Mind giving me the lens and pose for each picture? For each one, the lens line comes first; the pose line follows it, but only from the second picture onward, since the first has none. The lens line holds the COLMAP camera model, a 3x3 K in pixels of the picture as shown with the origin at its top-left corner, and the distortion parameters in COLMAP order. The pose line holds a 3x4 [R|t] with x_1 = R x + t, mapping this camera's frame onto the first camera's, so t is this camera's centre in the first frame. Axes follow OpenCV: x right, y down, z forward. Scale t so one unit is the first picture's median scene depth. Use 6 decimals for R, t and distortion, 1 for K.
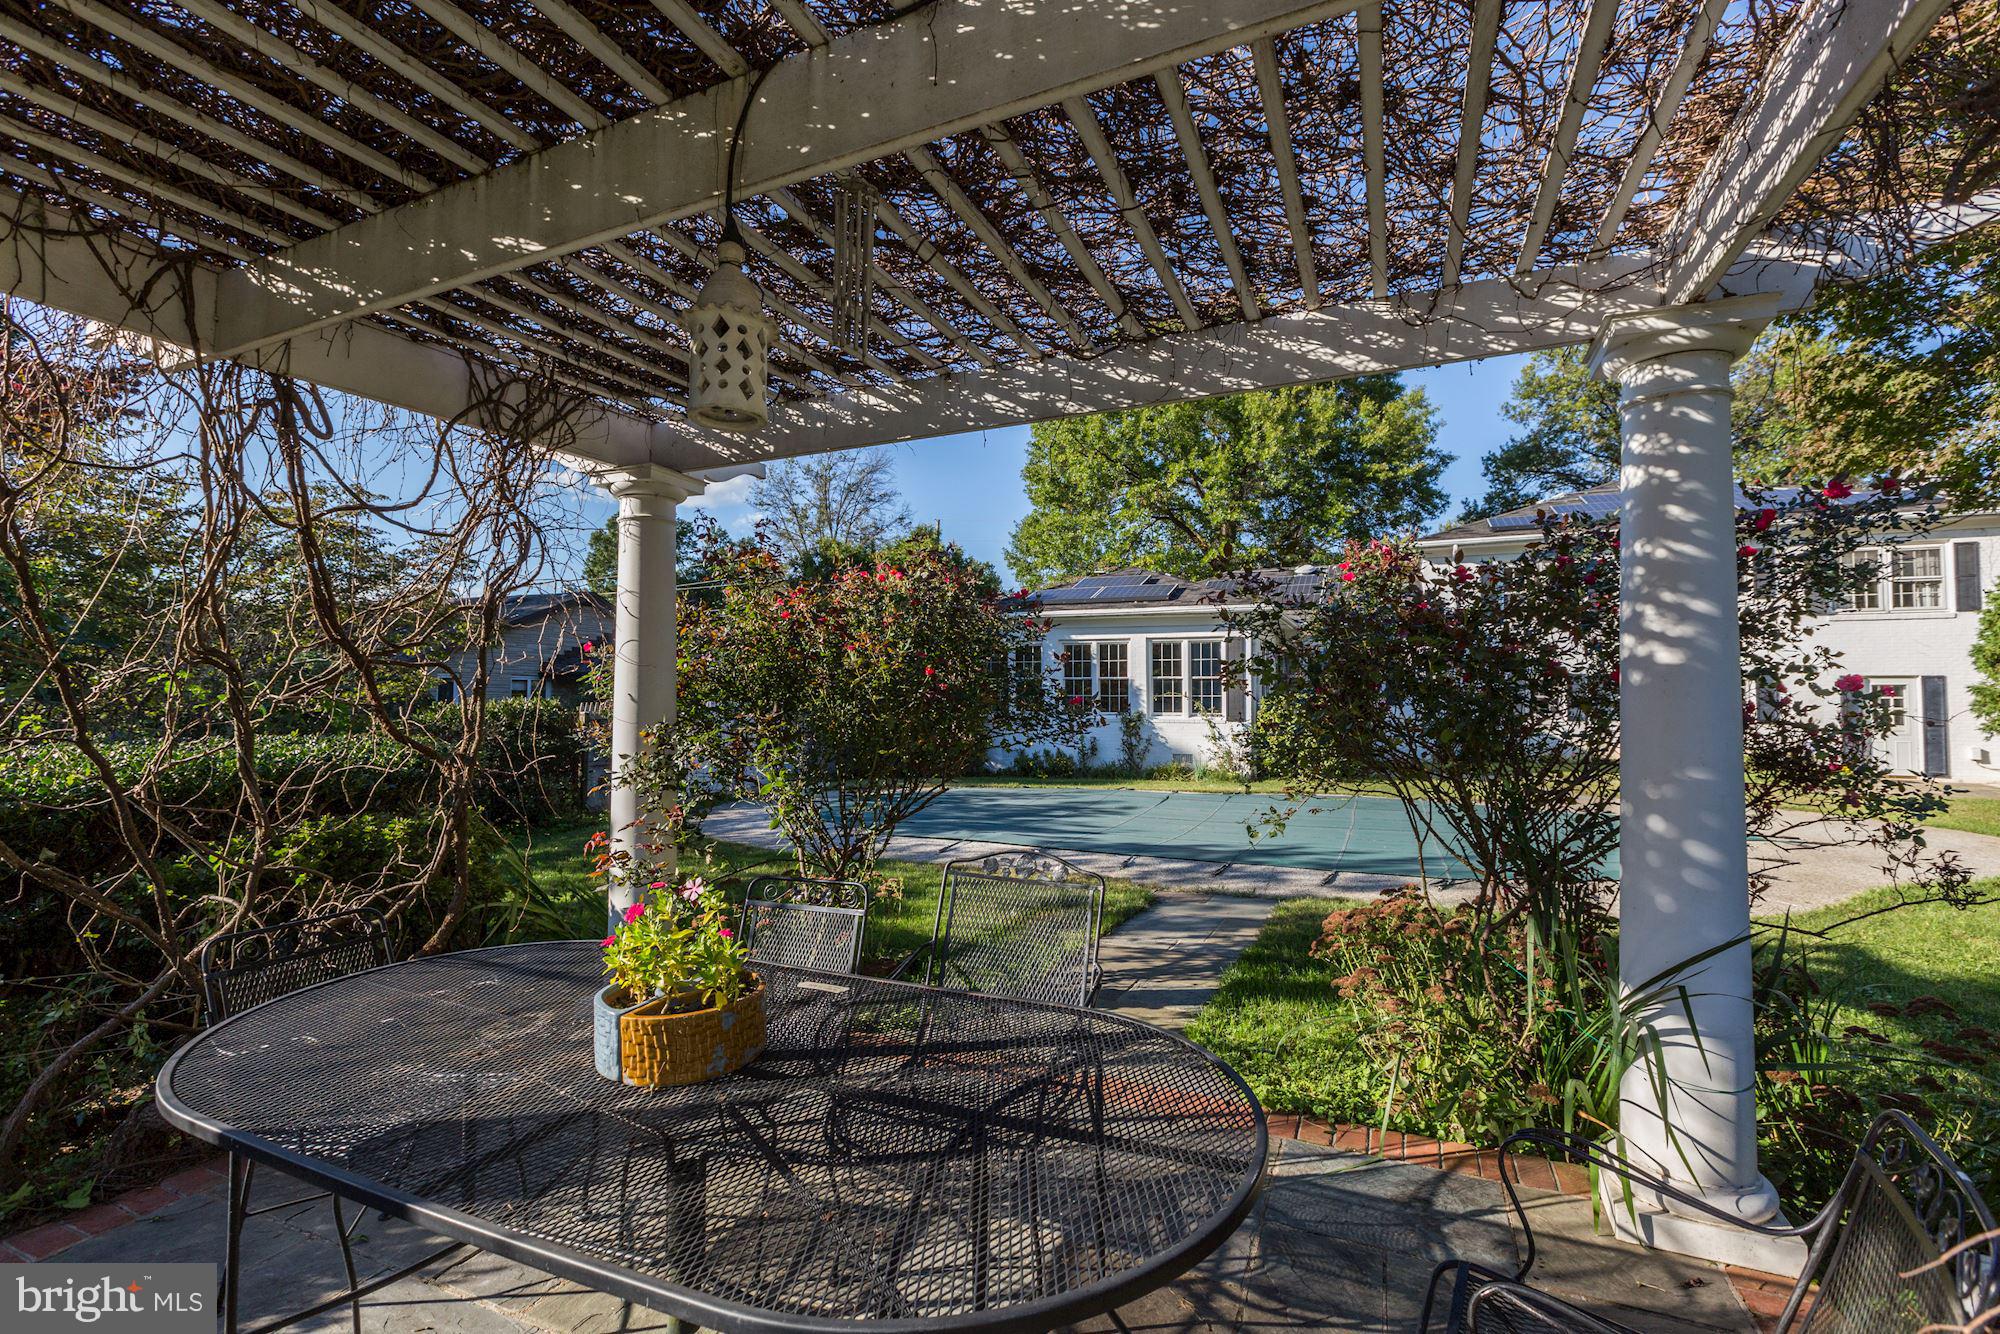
lens RADIAL K [[912.4, 0, 996.6], [0, 912.4, 671.9], [0, 0, 1]] dist [0.003183, 0.001033]
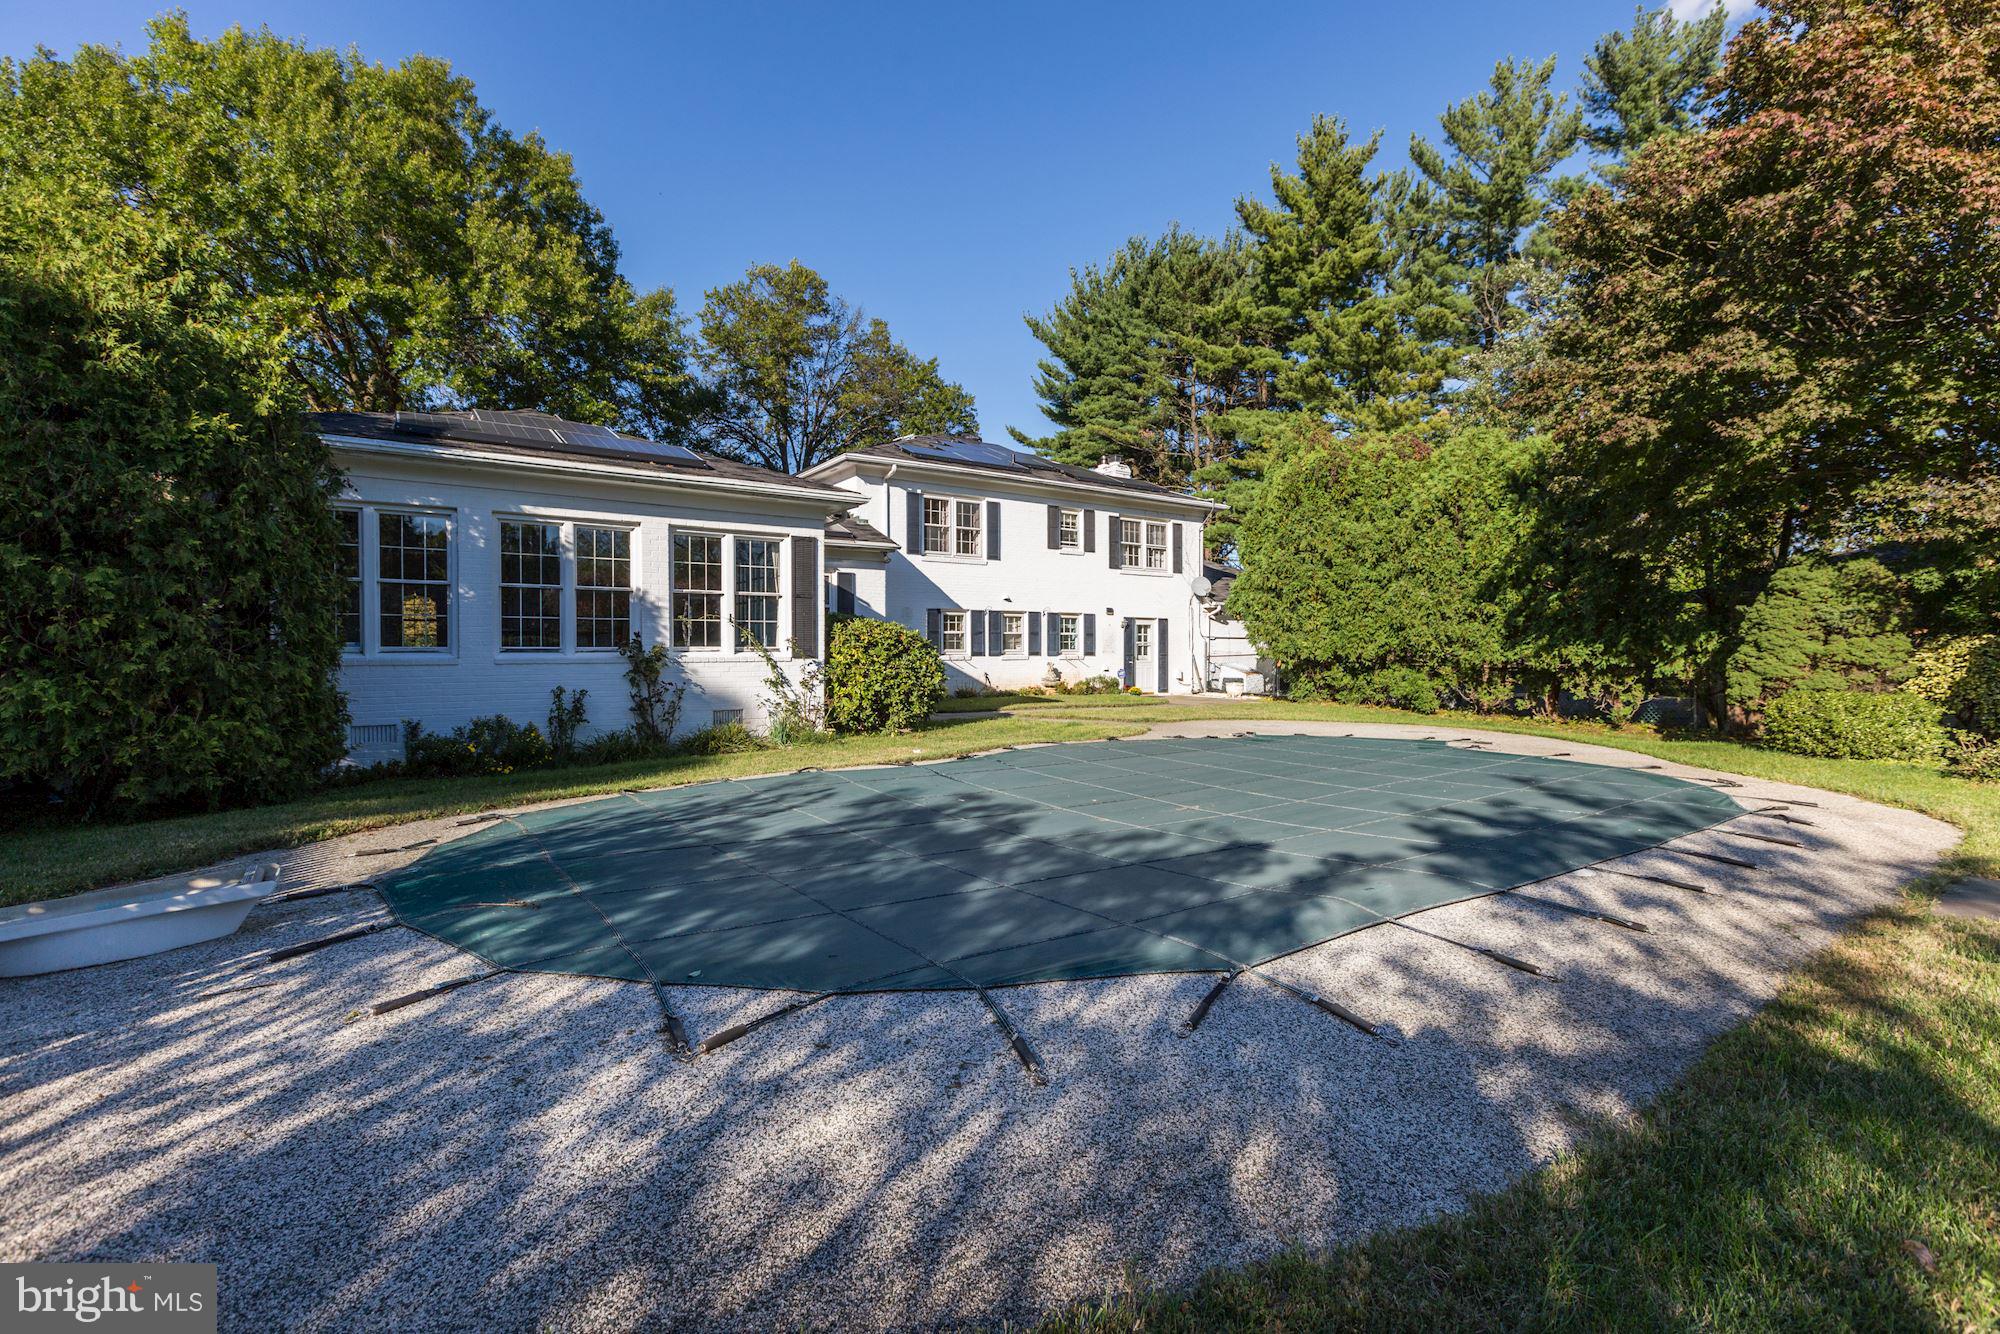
lens RADIAL K [[912.4, 0, 999.5], [0, 912.4, 656.0], [0, 0, 1]] dist [0.003183, 0.001033]
pose [[0.506437, -0.009133, 0.862229, -0.254333], [-0.018850, 0.999588, 0.021660, 0.033386], [-0.862071, -0.027223, 0.506056, 0.495902]]
